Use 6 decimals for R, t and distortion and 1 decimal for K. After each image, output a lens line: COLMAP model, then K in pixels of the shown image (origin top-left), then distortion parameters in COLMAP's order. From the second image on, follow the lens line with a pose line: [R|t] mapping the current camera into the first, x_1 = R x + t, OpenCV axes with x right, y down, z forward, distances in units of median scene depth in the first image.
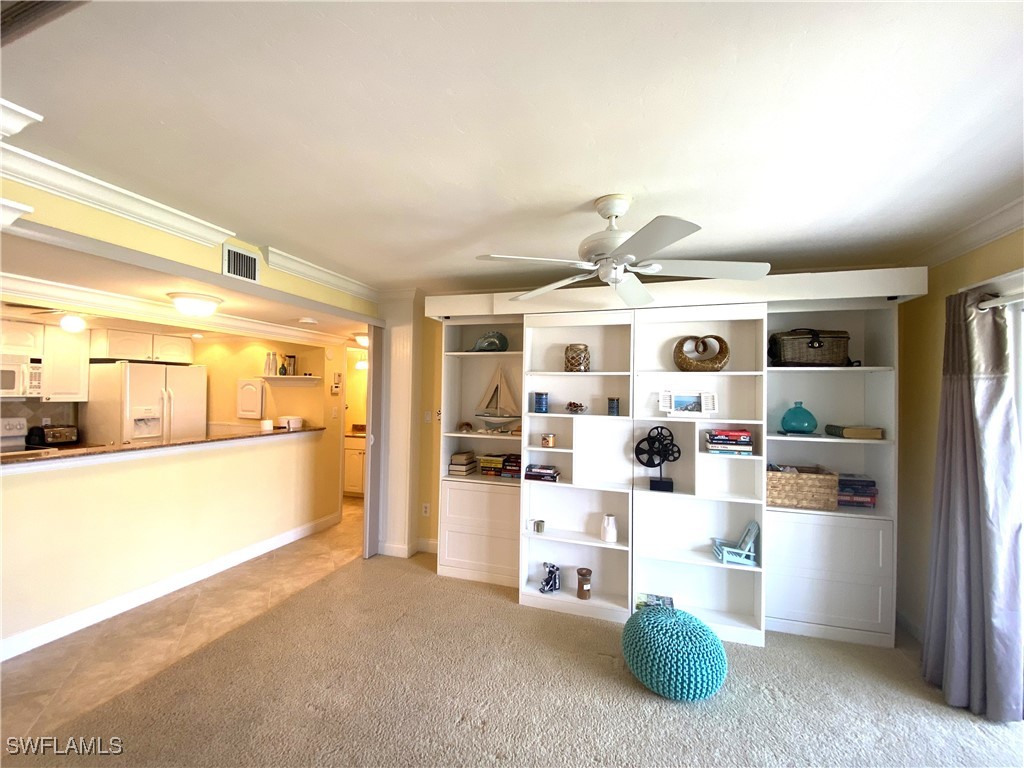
lens RADIAL K [[435.4, 0, 496.9], [0, 435.4, 387.3], [0, 0, 1]] dist [-0.017873, -0.000430]
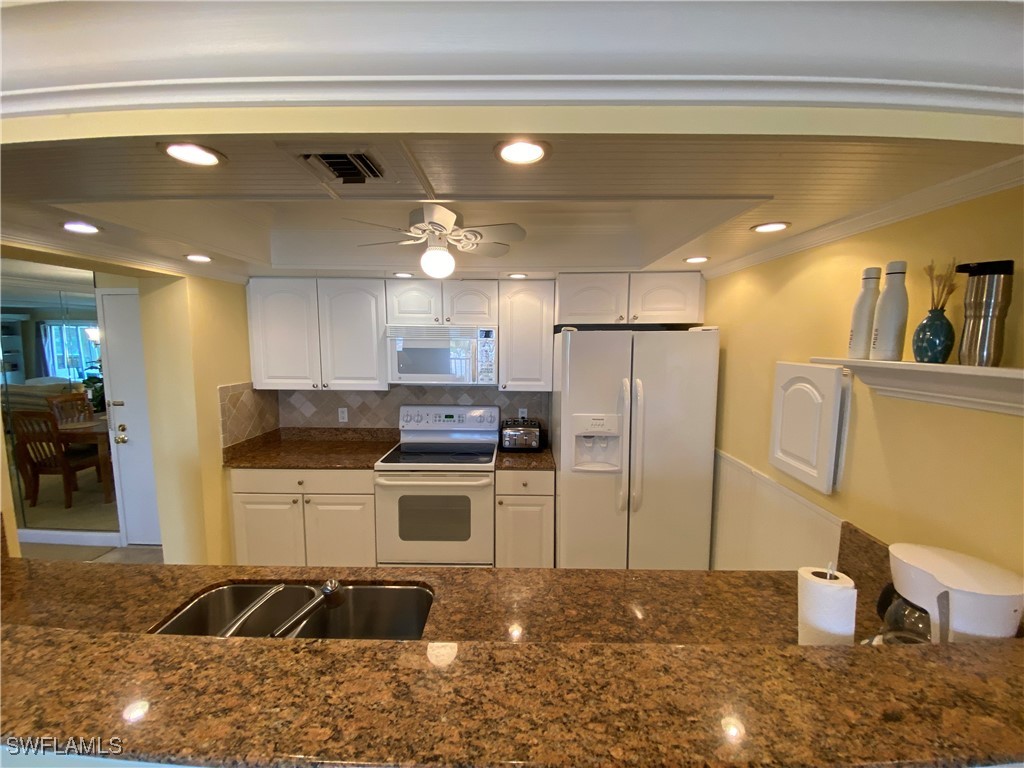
lens RADIAL K [[419.3, 0, 513.6], [0, 419.3, 390.0], [0, 0, 1]] dist [0.000963, -0.000160]
pose [[0.315965, 0.097999, -0.943696, -0.519192], [0.011371, 0.994189, 0.107049, -0.055998], [0.948703, -0.044554, 0.313015, 1.058197]]
